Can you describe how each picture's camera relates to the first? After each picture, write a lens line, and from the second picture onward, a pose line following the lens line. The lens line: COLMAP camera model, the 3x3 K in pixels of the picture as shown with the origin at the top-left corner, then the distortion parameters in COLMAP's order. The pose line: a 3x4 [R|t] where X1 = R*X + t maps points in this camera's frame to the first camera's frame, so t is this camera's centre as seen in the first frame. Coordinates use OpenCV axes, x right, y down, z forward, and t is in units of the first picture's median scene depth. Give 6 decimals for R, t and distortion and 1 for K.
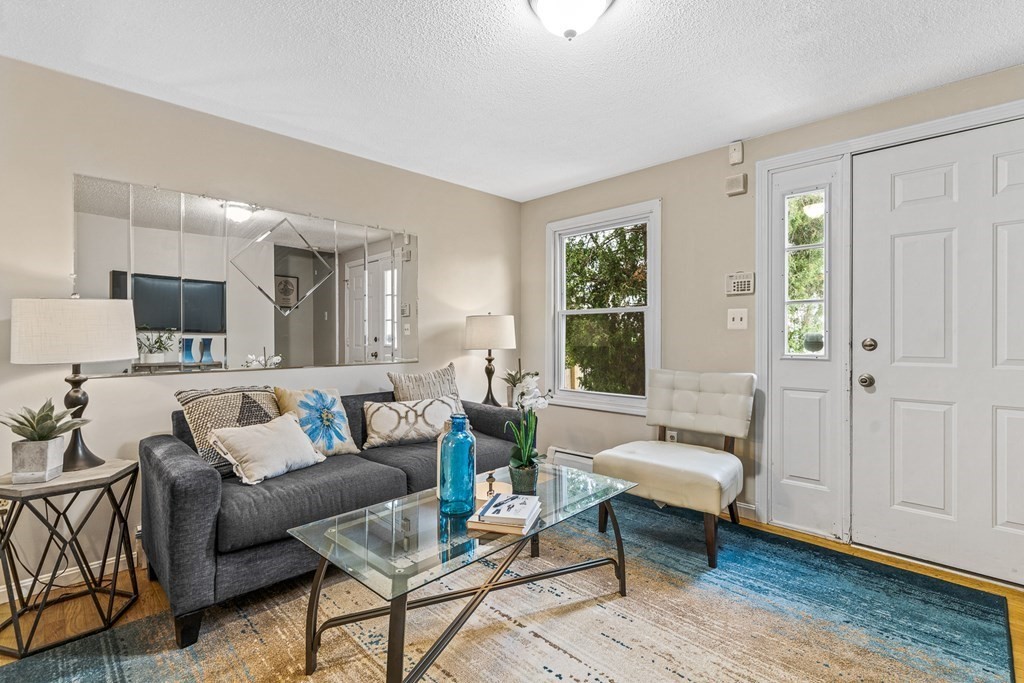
lens RADIAL K [[477.5, 0, 509.9], [0, 477.5, 333.7], [0, 0, 1]] dist [0.001591, 0.000280]
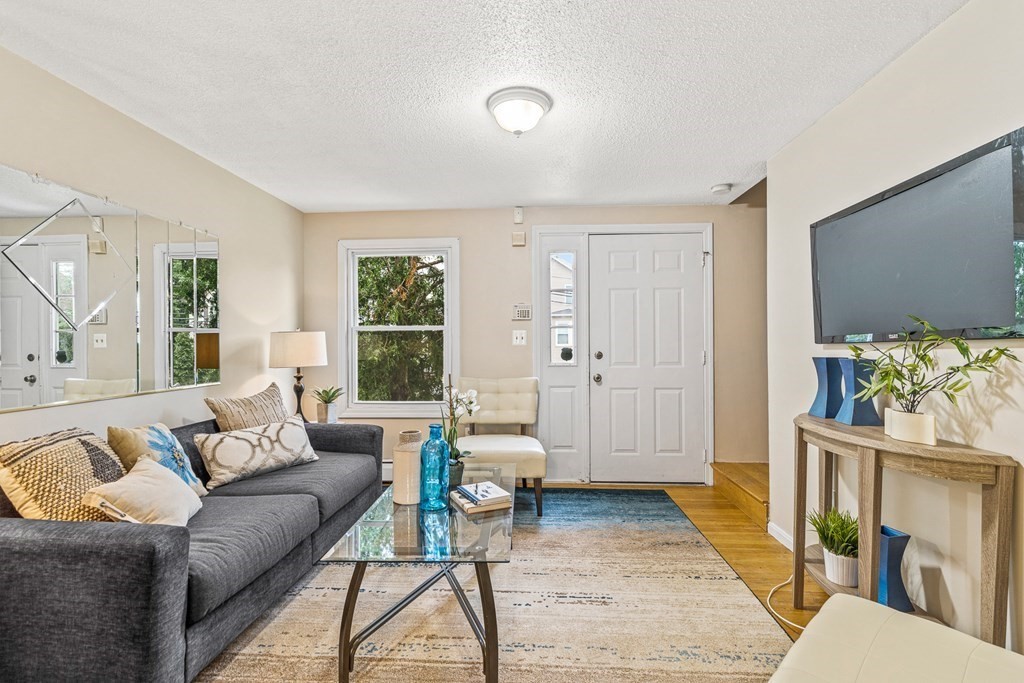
lens RADIAL K [[477.5, 0, 511.4], [0, 477.5, 341.8], [0, 0, 1]] dist [0.001591, 0.000280]
pose [[0.745011, -0.001141, 0.667051, -0.492282], [0.002629, 0.999996, -0.001226, -0.019661], [-0.667046, 0.002667, 0.745011, 0.006360]]
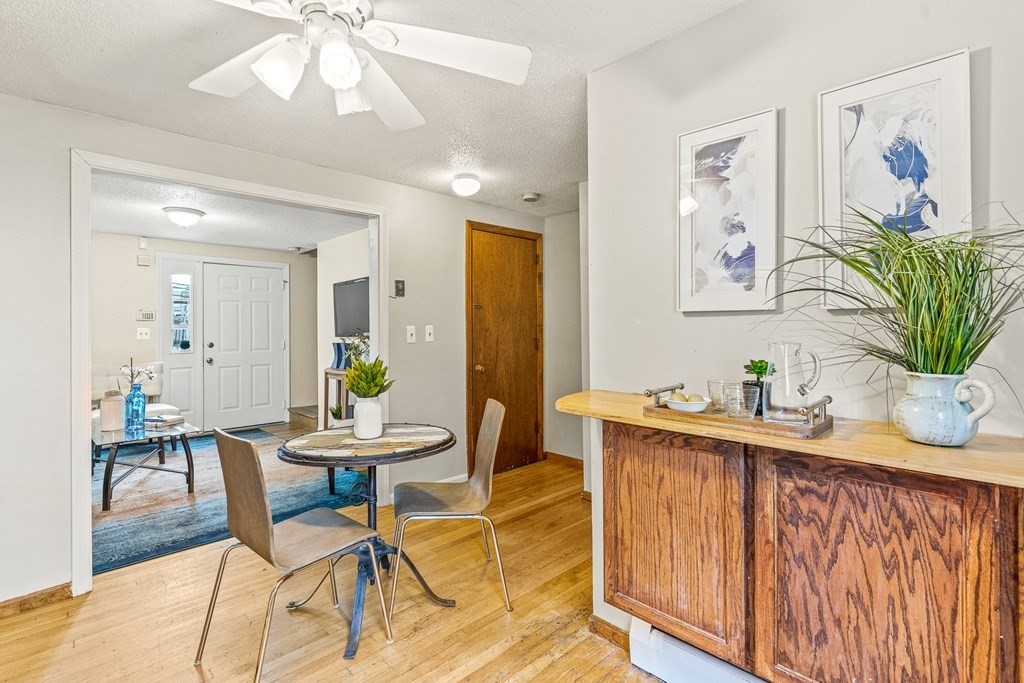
lens RADIAL K [[477.5, 0, 513.8], [0, 477.5, 326.7], [0, 0, 1]] dist [0.001591, 0.000280]
pose [[0.003852, 0.008541, 0.999956, -1.499369], [0.005404, 0.999949, -0.008562, -0.037697], [-0.999978, 0.005436, 0.003806, -0.475383]]
